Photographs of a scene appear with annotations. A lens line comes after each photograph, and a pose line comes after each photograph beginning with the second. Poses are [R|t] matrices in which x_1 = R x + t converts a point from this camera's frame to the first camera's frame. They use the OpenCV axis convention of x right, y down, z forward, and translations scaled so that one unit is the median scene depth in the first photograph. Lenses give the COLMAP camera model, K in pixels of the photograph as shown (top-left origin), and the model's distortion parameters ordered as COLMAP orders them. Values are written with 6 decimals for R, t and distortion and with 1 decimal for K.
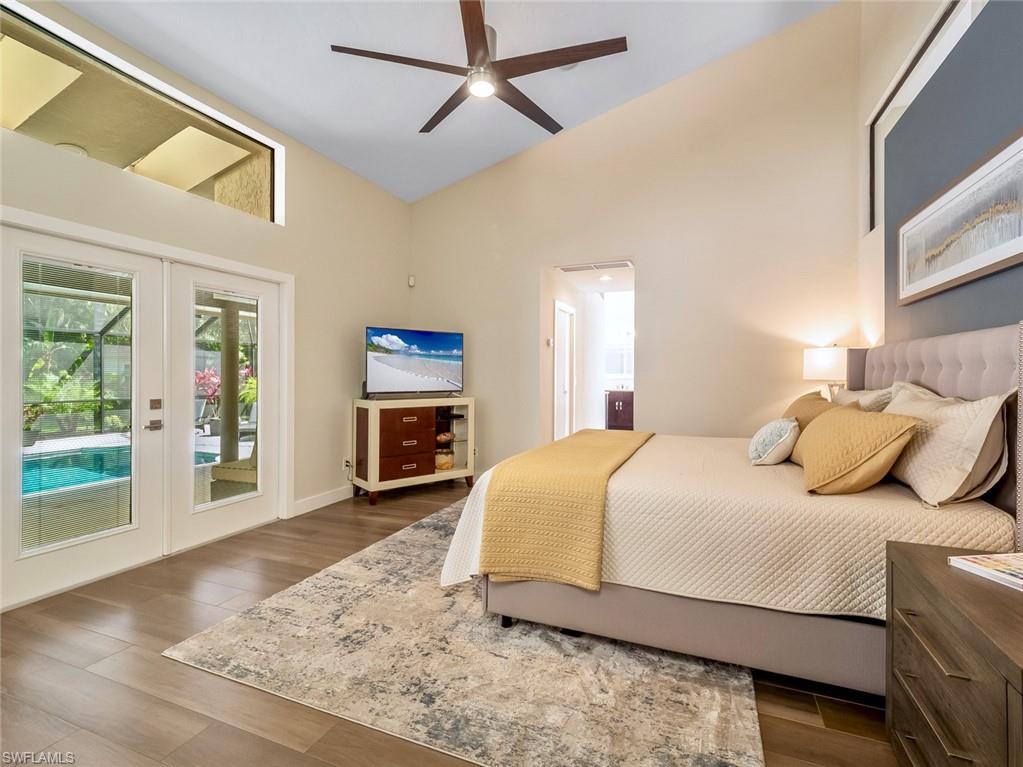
lens RADIAL K [[474.3, 0, 511.5], [0, 474.3, 383.5], [0, 0, 1]] dist [0.002679, 0.000081]
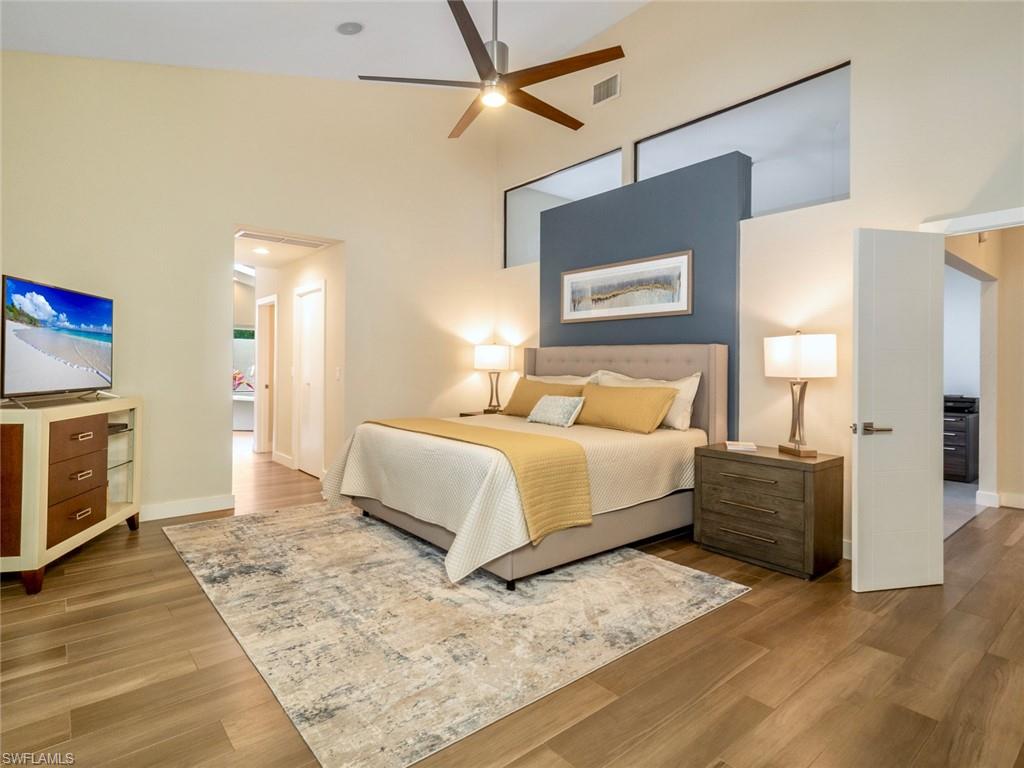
lens RADIAL K [[519.6, 0, 505.0], [0, 519.6, 371.2], [0, 0, 1]] dist [0.015781, -0.001024]
pose [[0.499266, -0.007539, 0.866416, -0.688306], [0.008621, 0.999956, 0.003733, -0.007608], [-0.866406, 0.005606, 0.499309, 0.249499]]
